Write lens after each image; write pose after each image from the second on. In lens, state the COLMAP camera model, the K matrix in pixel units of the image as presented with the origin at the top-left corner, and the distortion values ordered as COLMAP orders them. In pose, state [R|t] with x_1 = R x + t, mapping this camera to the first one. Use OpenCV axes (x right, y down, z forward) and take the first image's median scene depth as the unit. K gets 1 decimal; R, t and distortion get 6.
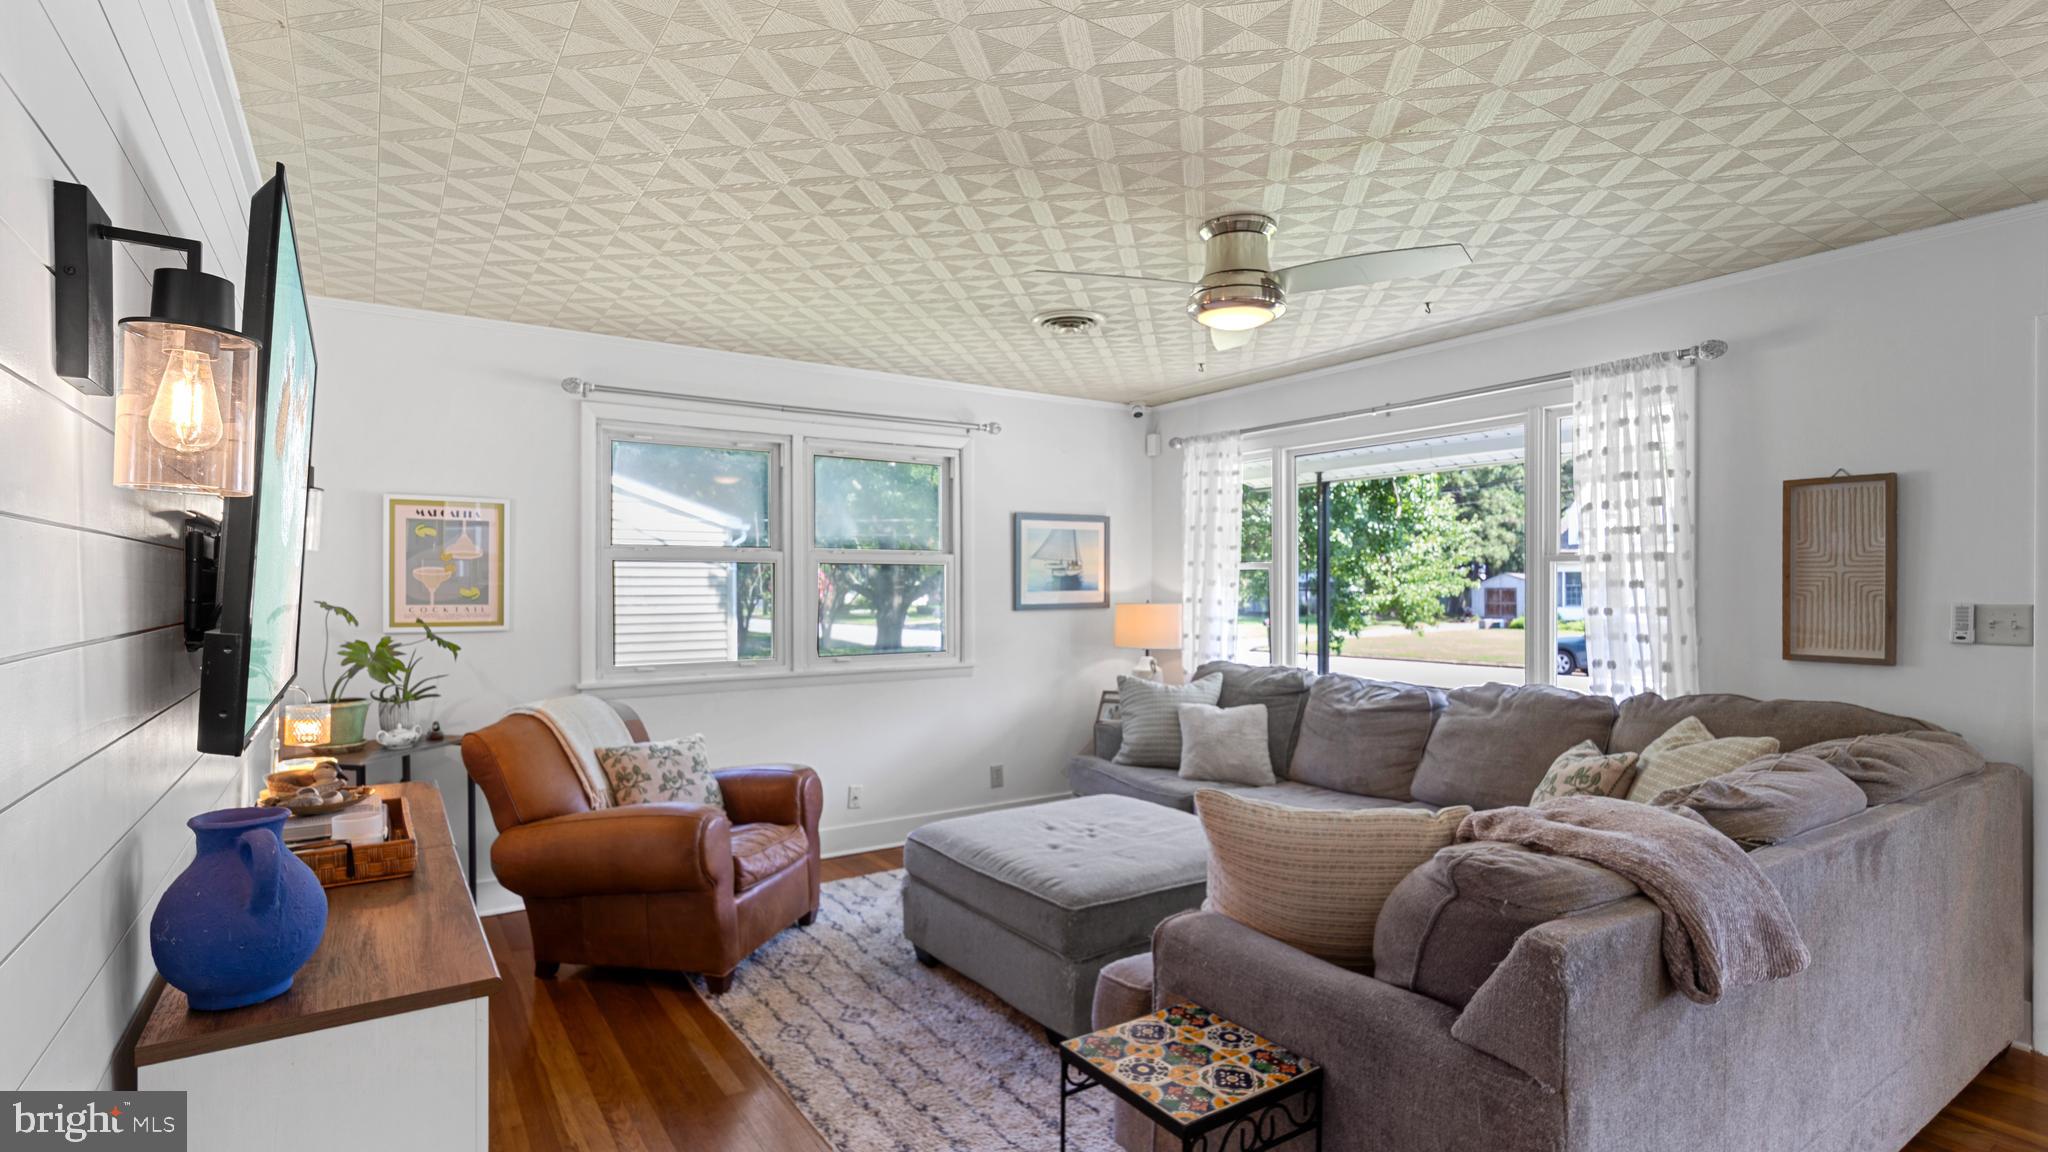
lens RADIAL K [[963.4, 0, 1024.0], [0, 963.4, 576.0], [0, 0, 1]] dist [-0.020657, 0.000033]
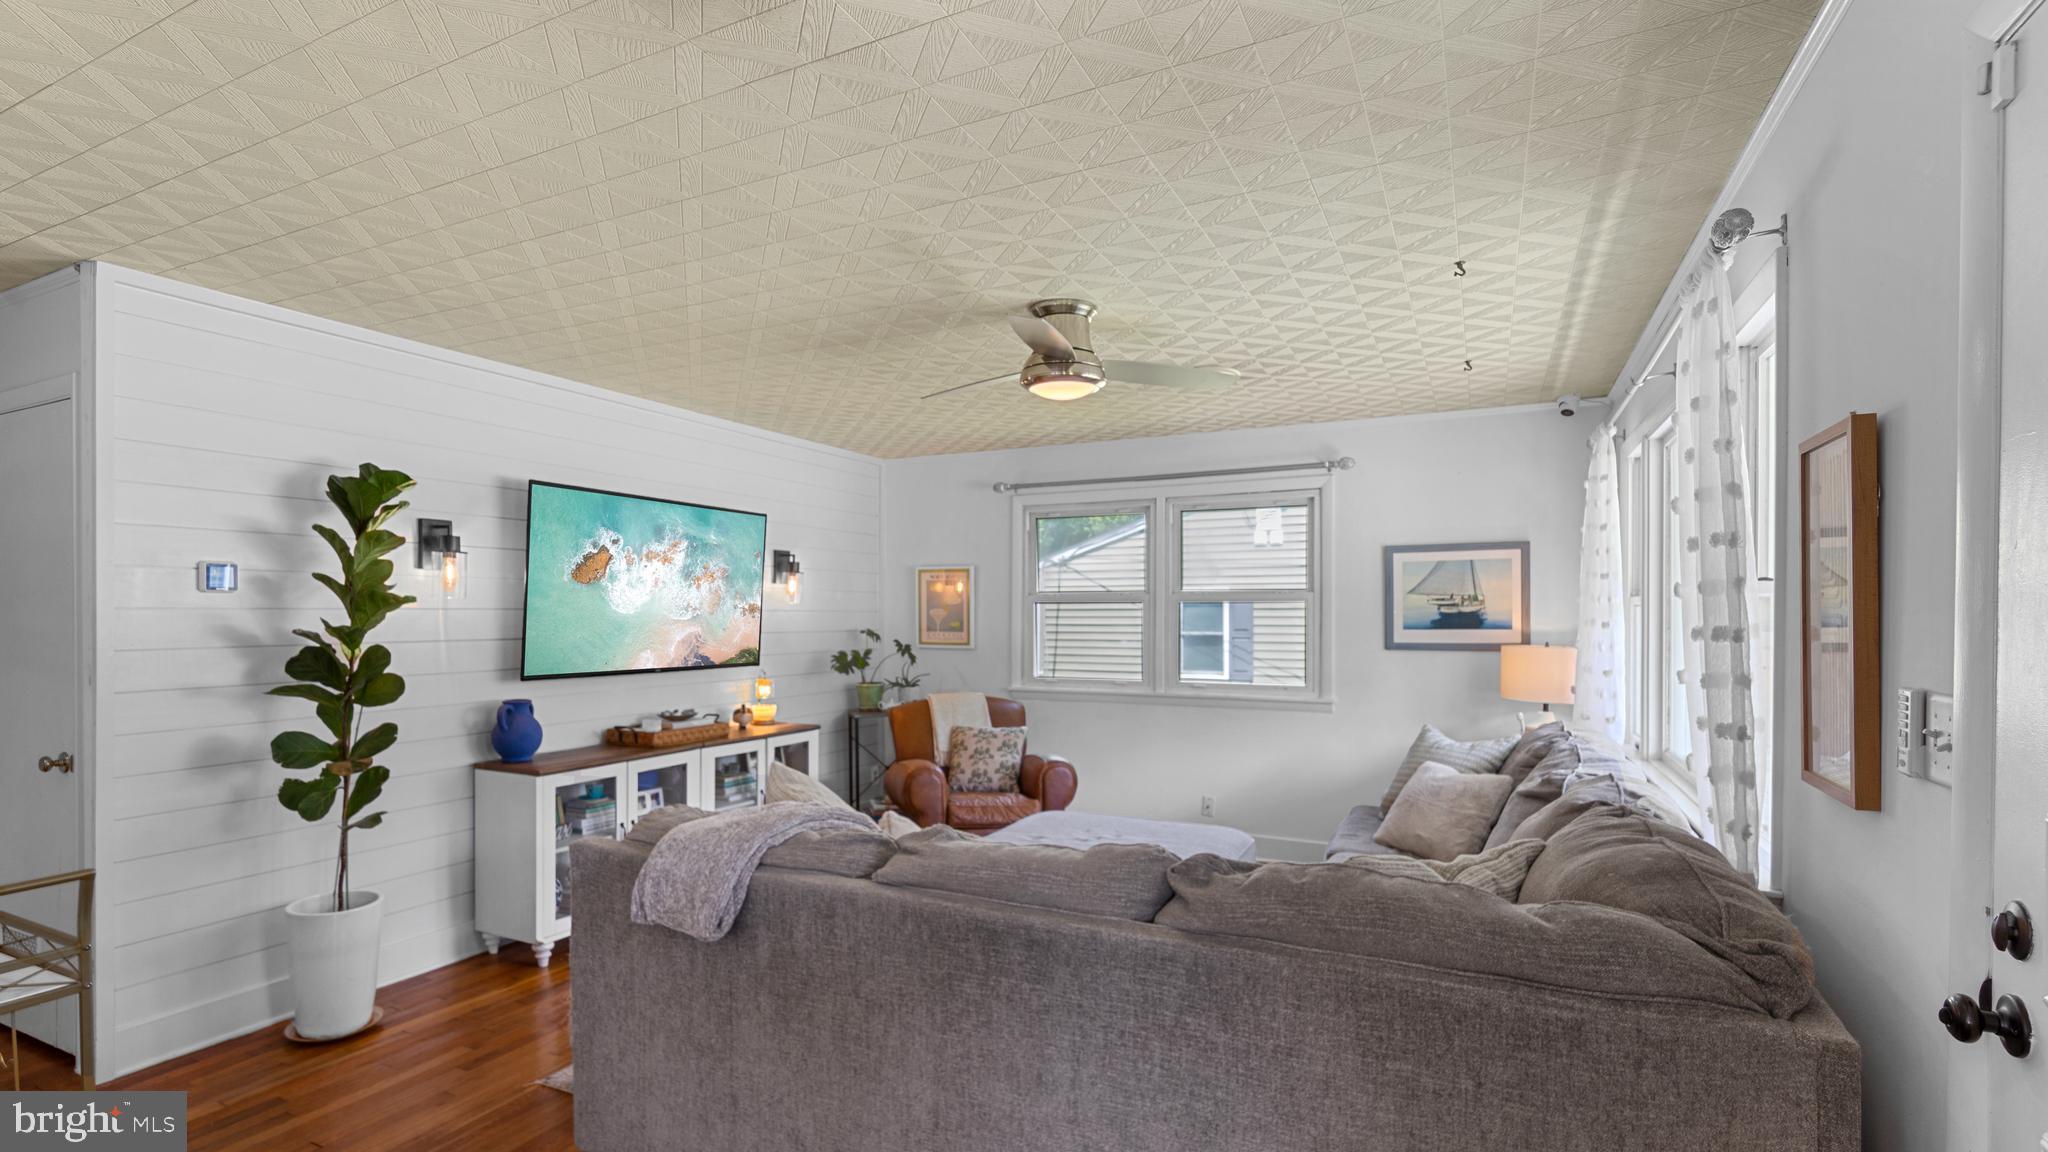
lens RADIAL K [[955.4, 0, 1013.5], [0, 955.4, 619.3], [0, 0, 1]] dist [0.002141, 0.000356]
pose [[0.492497, 0.006781, -0.870288, 0.652622], [0.007235, 0.999903, 0.011886, -0.007786], [0.870284, -0.012151, 0.492400, 0.219704]]
